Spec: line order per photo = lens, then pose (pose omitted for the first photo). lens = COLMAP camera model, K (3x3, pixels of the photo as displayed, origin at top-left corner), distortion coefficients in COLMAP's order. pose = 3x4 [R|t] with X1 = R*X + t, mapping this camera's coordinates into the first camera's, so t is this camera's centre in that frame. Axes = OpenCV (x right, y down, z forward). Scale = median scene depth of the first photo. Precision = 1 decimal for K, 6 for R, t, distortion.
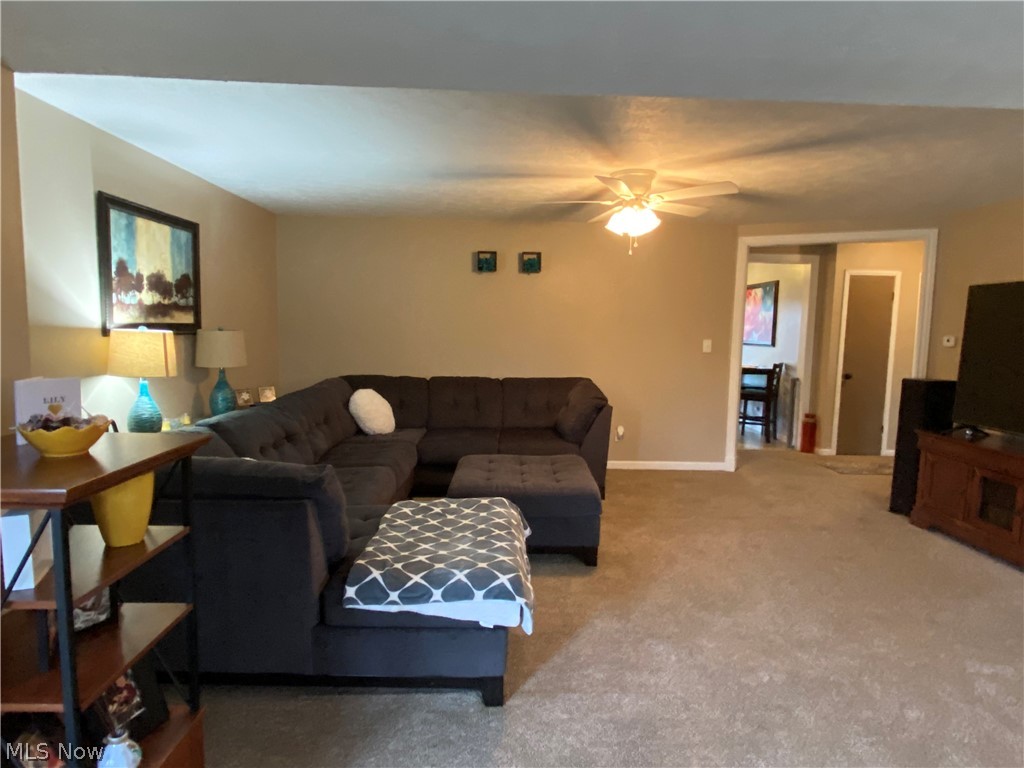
lens RADIAL K [[573.8, 0, 521.7], [0, 573.8, 383.9], [0, 0, 1]] dist [0.046298, -0.046361]
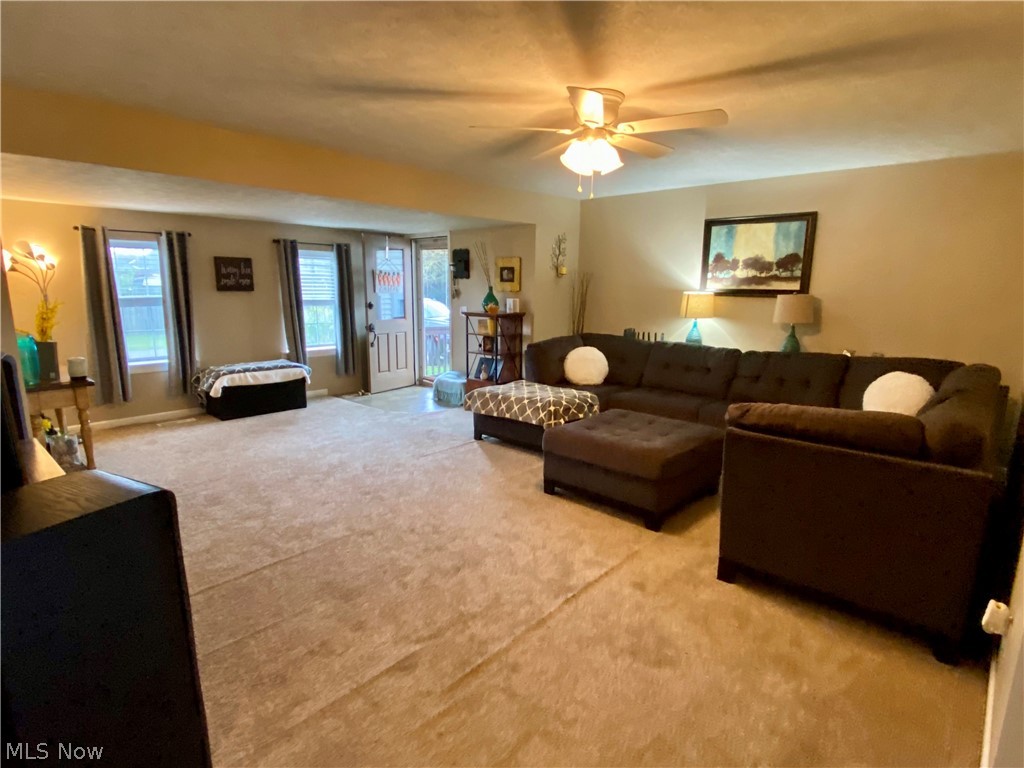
lens RADIAL K [[548.5, 0, 519.7], [0, 548.5, 392.6], [0, 0, 1]] dist [0.024067, -0.026960]
pose [[-0.686389, 0.120201, -0.717232, 0.917573], [-0.094441, 0.963161, 0.251796, -0.153359], [0.721077, 0.240566, -0.649751, 1.602010]]
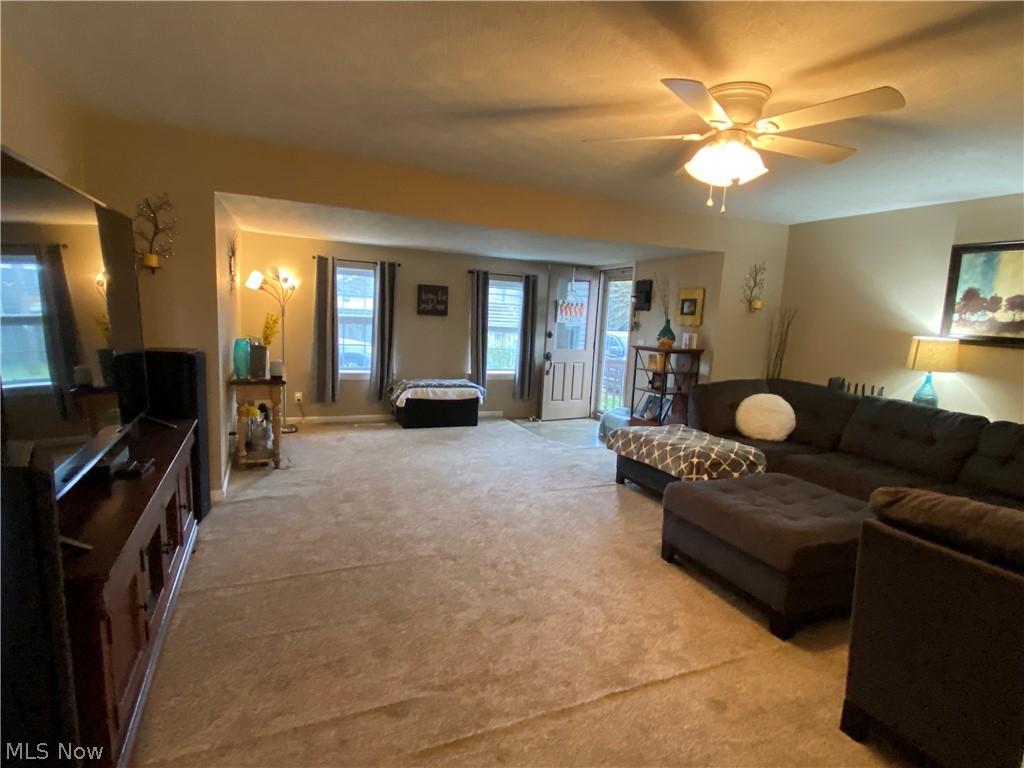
lens RADIAL K [[548.5, 0, 513.7], [0, 548.5, 388.2], [0, 0, 1]] dist [0.024067, -0.026960]
pose [[-0.925359, -0.009663, -0.378968, 0.713258], [-0.102076, 0.969104, 0.224538, -0.151970], [0.365090, 0.246462, -0.897756, 1.651342]]
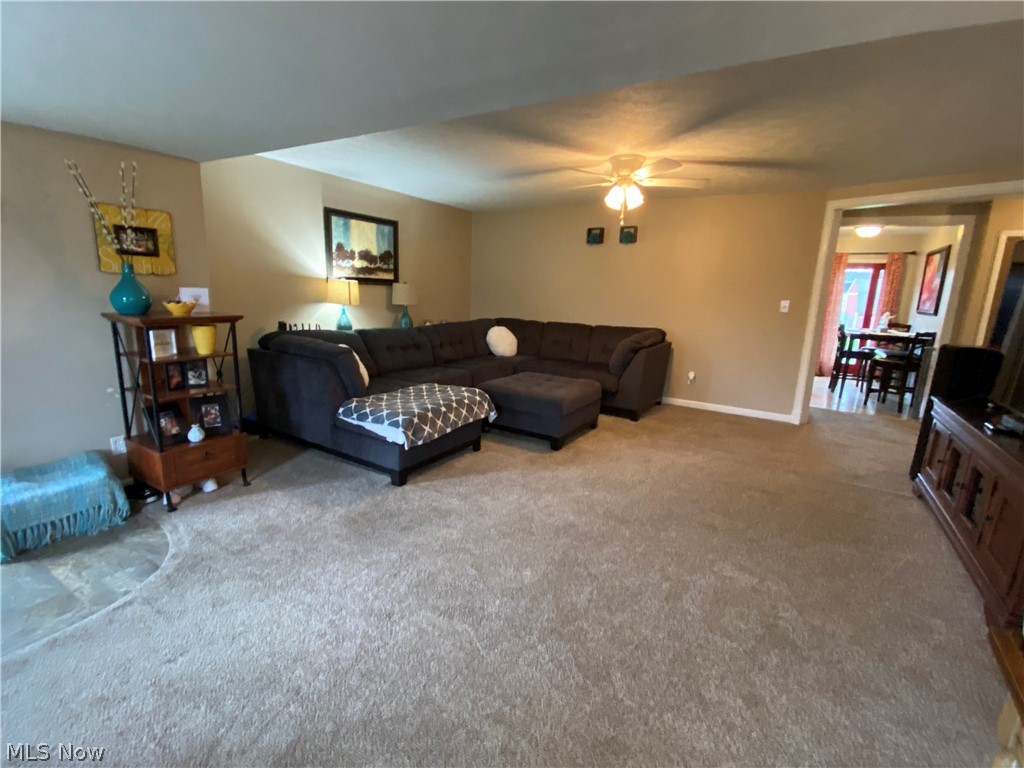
lens RADIAL K [[455.8, 0, 529.4], [0, 455.8, 385.5], [0, 0, 1]] dist [0.003964, -0.004039]
pose [[0.850288, 0.122749, -0.511804, 0.610040], [-0.075076, 0.990767, 0.112893, 0.032223], [0.520936, -0.057567, 0.851653, 0.013937]]
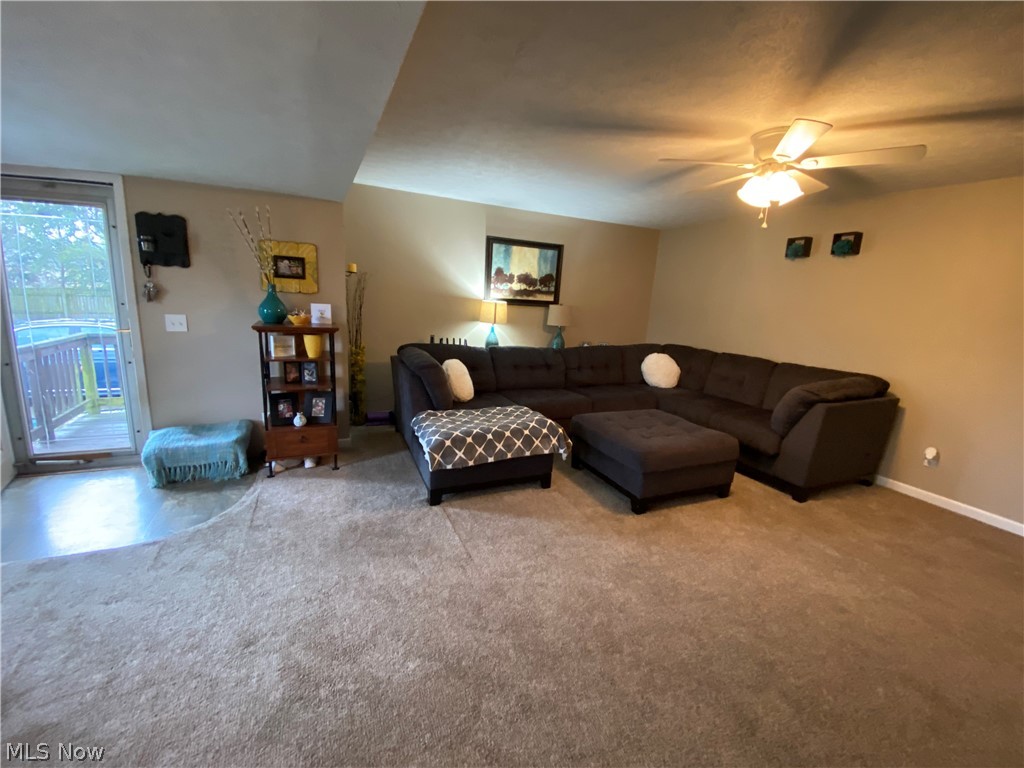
lens RADIAL K [[416.5, 0, 522.8], [0, 416.5, 388.7], [0, 0, 1]] dist [0.005999, -0.000882]
pose [[0.403797, 0.192173, -0.894437, 0.709532], [-0.138413, 0.979267, 0.147912, -0.017148], [0.904317, 0.064075, 0.422024, 0.423369]]
